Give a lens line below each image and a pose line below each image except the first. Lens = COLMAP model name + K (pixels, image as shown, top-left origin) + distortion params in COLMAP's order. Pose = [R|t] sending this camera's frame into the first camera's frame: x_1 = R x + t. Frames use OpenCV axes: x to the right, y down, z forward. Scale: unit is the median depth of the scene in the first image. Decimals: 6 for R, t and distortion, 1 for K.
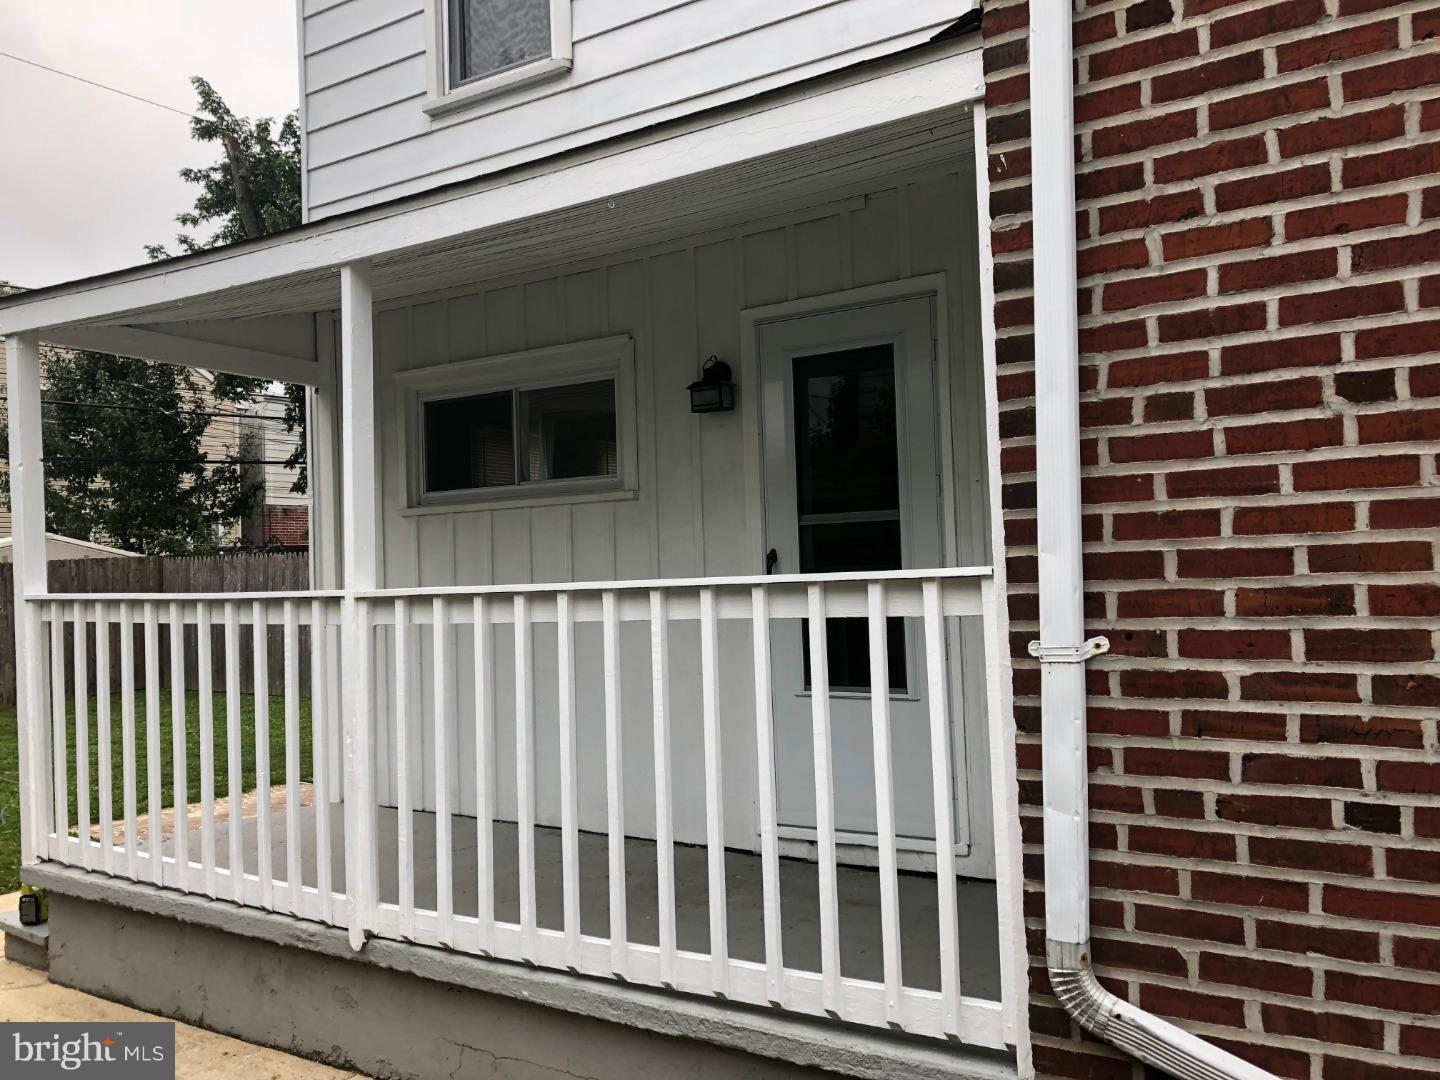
lens RADIAL K [[1168.5, 0, 720.0], [0, 1168.5, 540.0], [0, 0, 1]] dist [-0.069086, 0.135121]
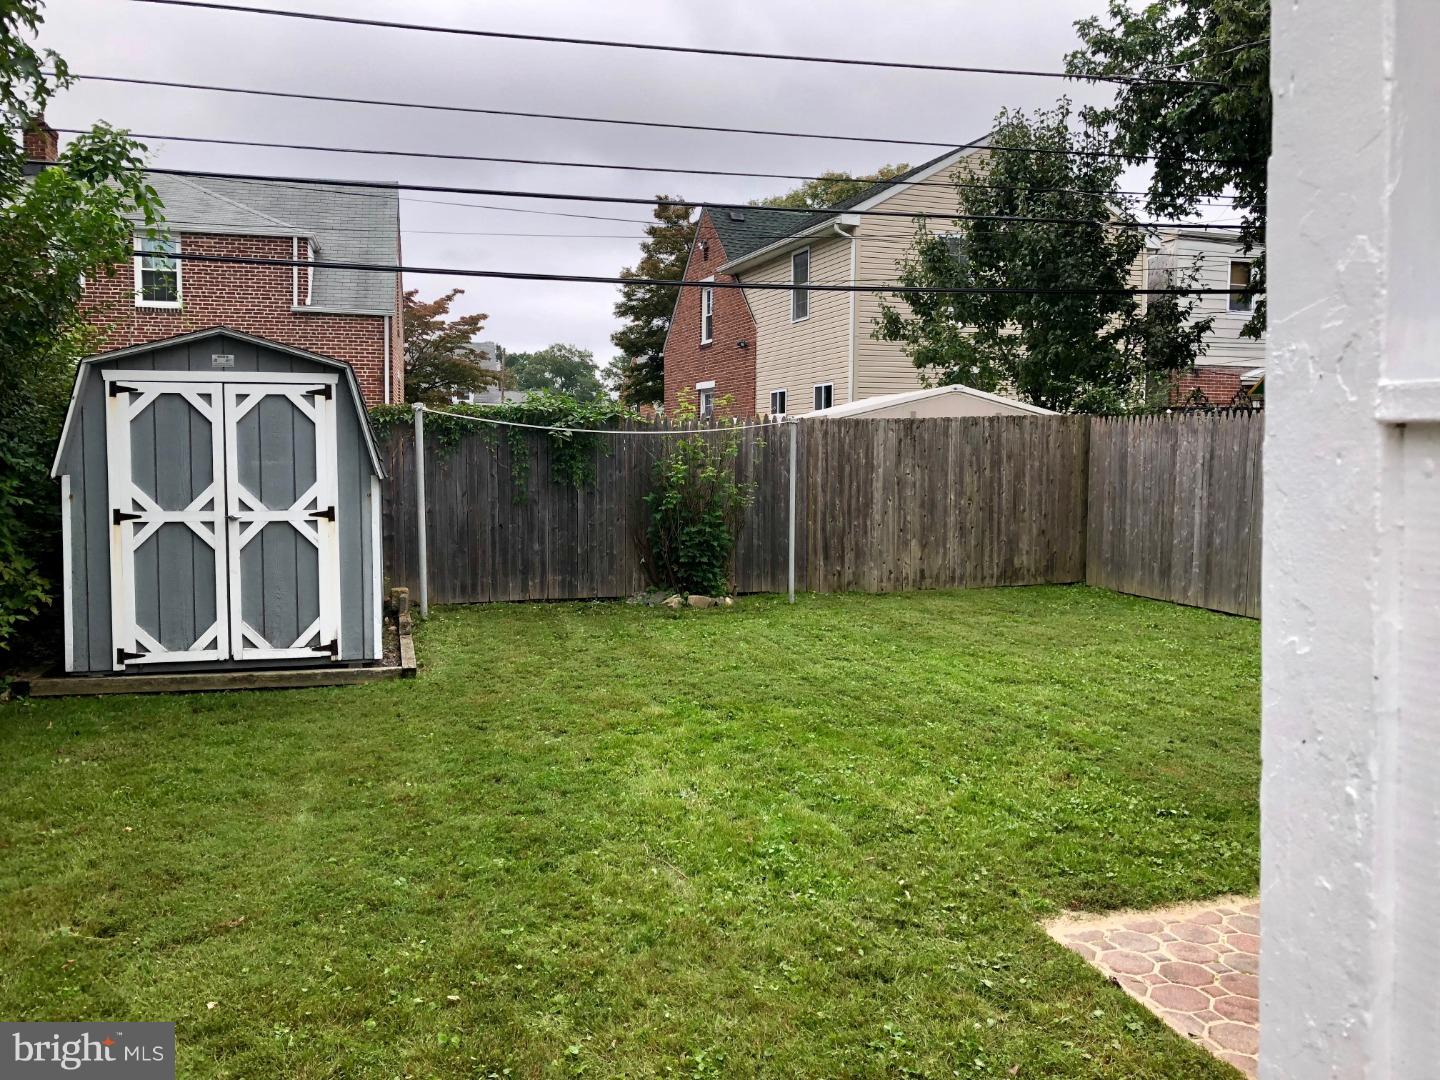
lens RADIAL K [[1168.5, 0, 720.0], [0, 1168.5, 540.0], [0, 0, 1]] dist [-0.069086, 0.135121]
pose [[0.764272, 0.079329, -0.639997, -0.153191], [-0.013231, 0.994125, 0.107423, 0.015217], [0.644759, -0.073633, 0.760832, 0.226622]]
